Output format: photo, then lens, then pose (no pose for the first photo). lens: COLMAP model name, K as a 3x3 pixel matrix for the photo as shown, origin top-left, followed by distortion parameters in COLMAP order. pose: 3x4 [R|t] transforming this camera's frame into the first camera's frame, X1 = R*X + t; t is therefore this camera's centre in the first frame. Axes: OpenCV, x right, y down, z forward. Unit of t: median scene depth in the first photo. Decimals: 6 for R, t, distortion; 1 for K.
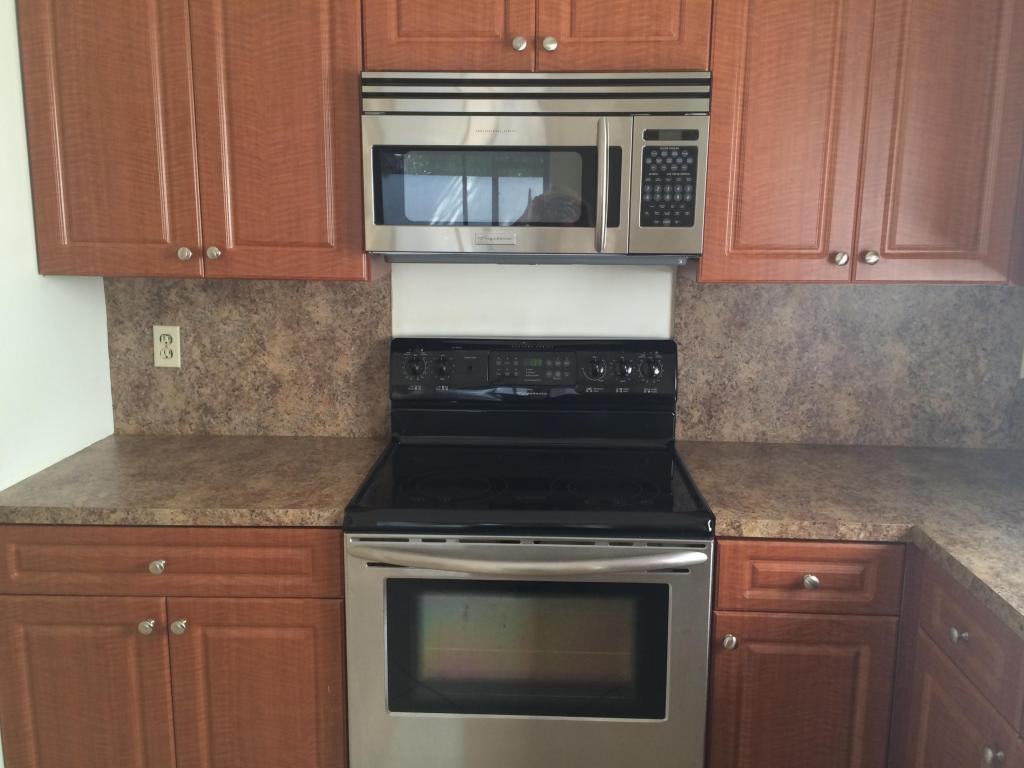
lens RADIAL K [[906.2, 0, 509.7], [0, 906.2, 380.2], [0, 0, 1]] dist [0.052649, -0.006629]
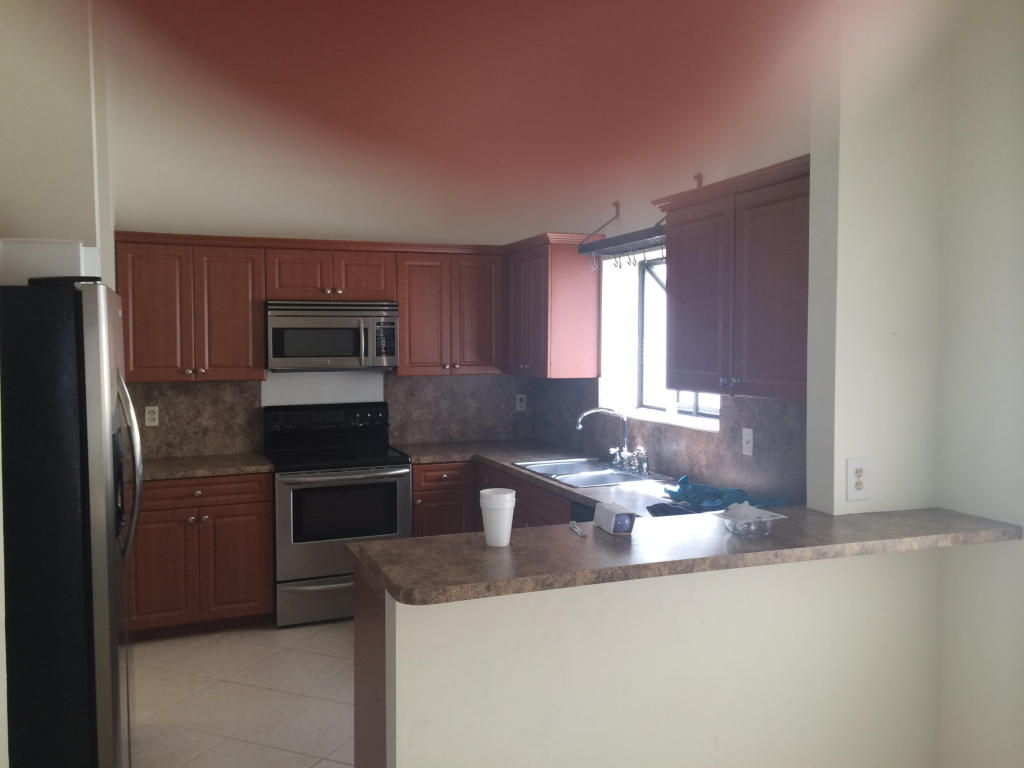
lens RADIAL K [[906.2, 0, 510.6], [0, 906.2, 382.9], [0, 0, 1]] dist [0.052649, -0.006629]
pose [[0.925003, -0.032745, 0.378547, -0.470859], [0.081661, 0.990131, -0.113895, 0.230380], [-0.371081, 0.136266, 0.918548, -1.496223]]
